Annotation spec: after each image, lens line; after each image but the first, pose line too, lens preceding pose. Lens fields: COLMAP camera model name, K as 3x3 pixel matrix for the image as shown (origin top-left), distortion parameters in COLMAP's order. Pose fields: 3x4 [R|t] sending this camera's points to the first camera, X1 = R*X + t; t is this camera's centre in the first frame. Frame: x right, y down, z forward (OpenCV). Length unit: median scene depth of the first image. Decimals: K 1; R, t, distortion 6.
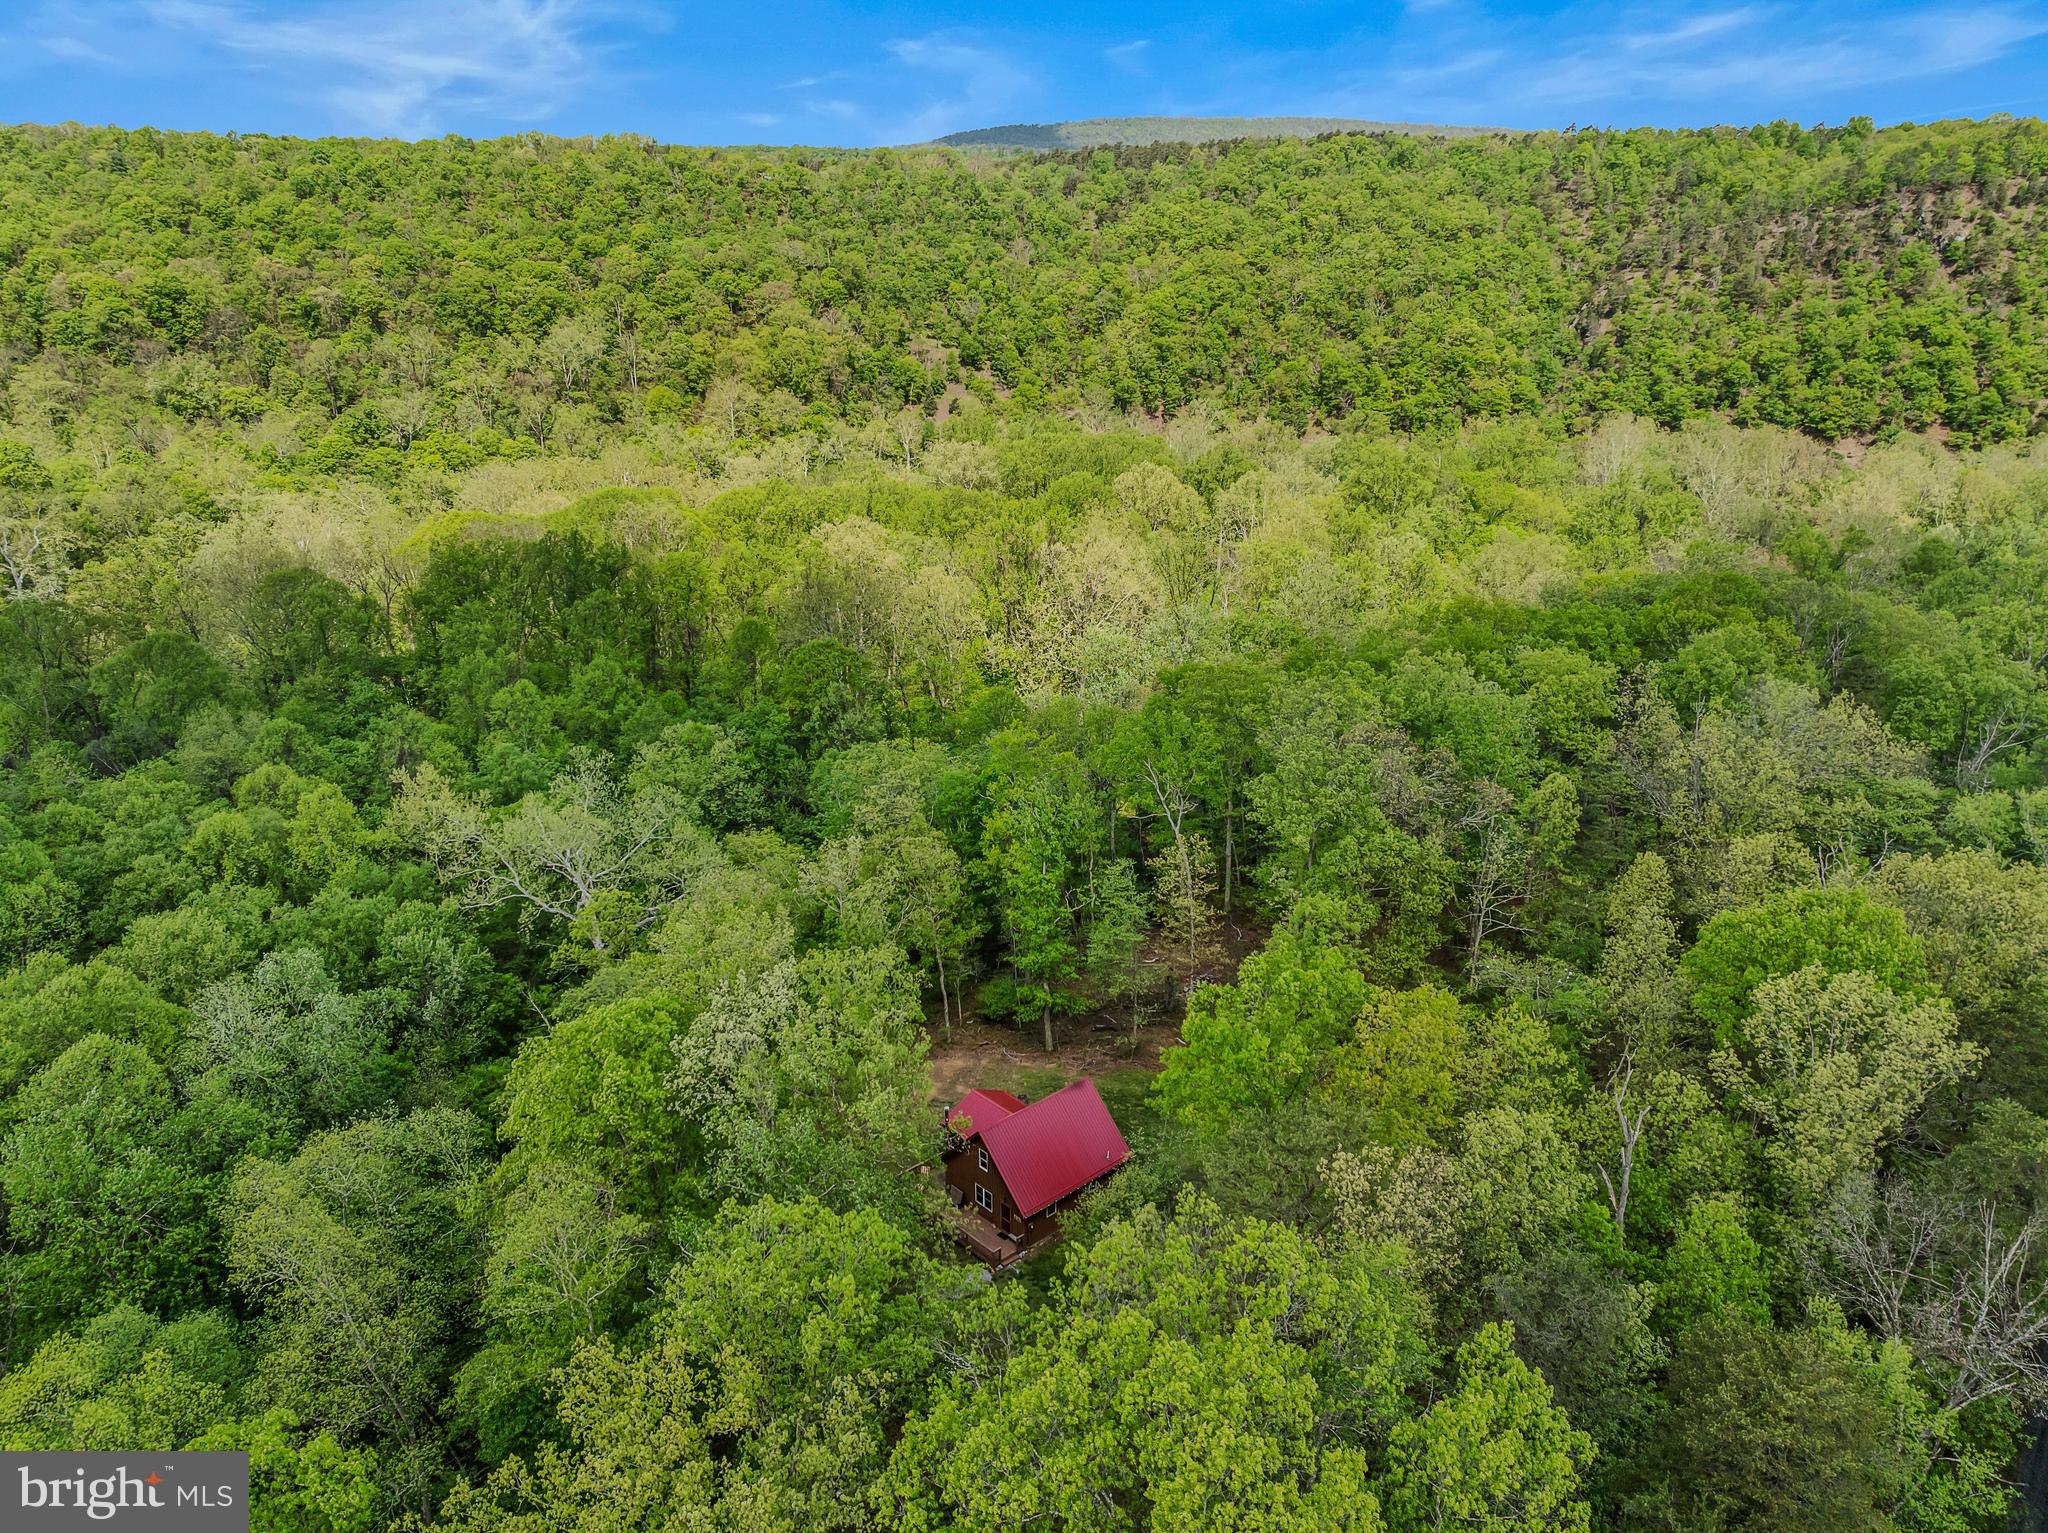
lens RADIAL K [[1457.7, 0, 1030.8], [0, 1457.7, 746.2], [0, 0, 1]] dist [-0.046387, 0.028046]
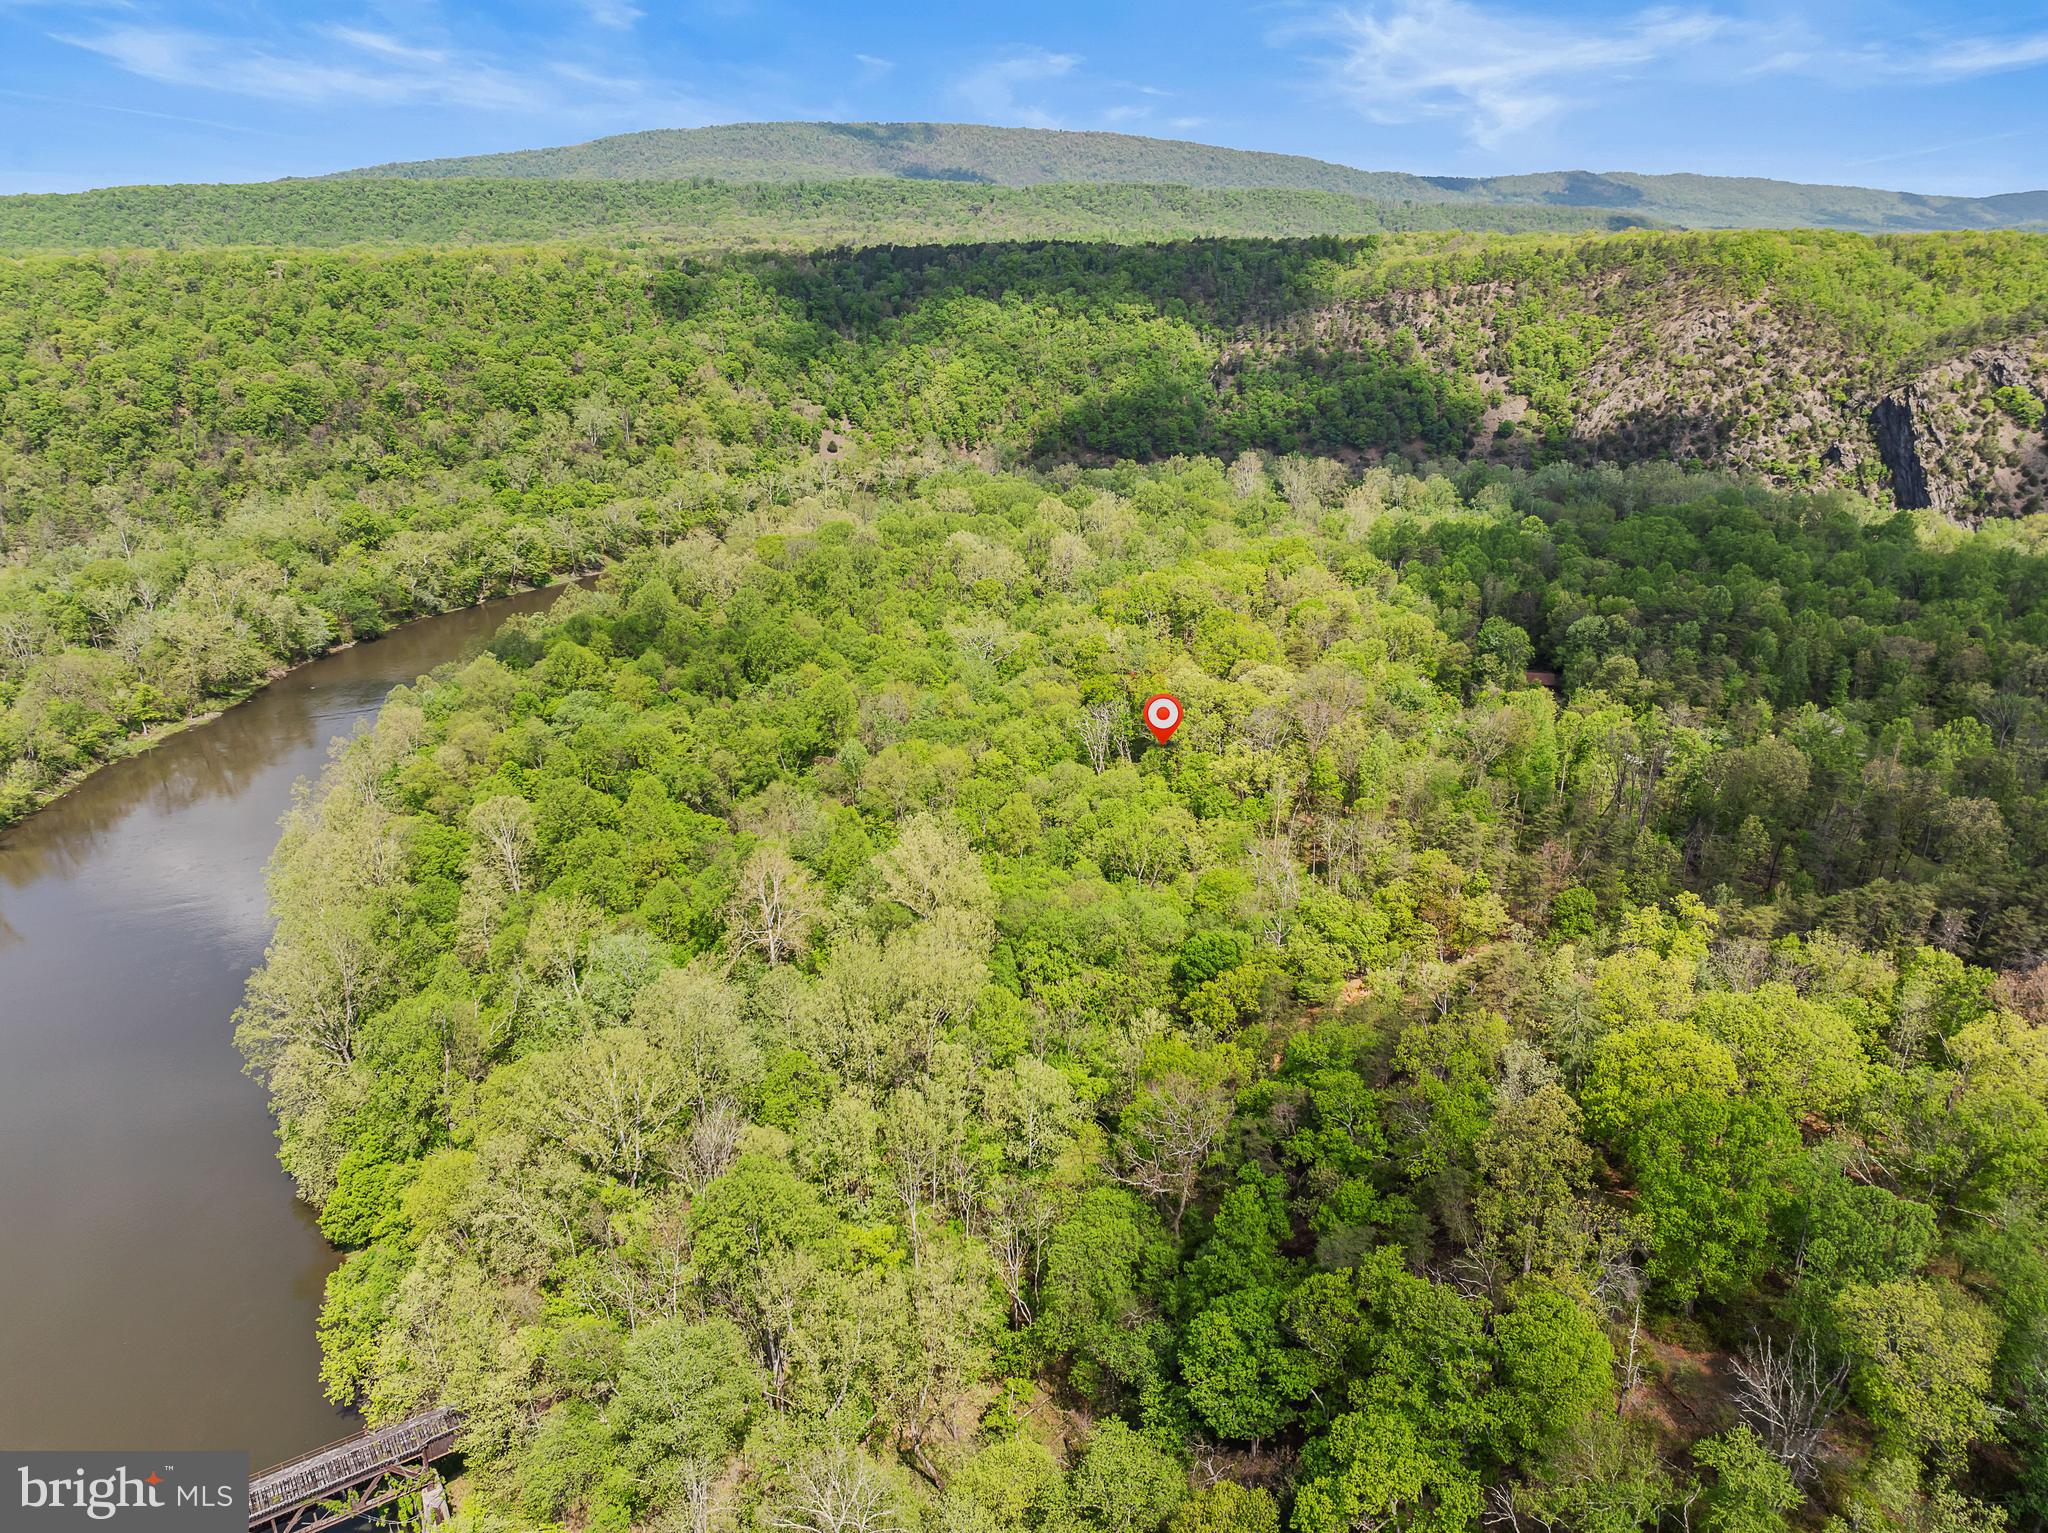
lens RADIAL K [[1457.7, 0, 1030.8], [0, 1457.7, 746.2], [0, 0, 1]] dist [-0.046387, 0.028046]
pose [[0.968922, -0.081563, 0.233532, -0.227333], [0.077787, 0.996648, 0.025349, 0.055614], [-0.234817, -0.006395, 0.972019, -0.520264]]
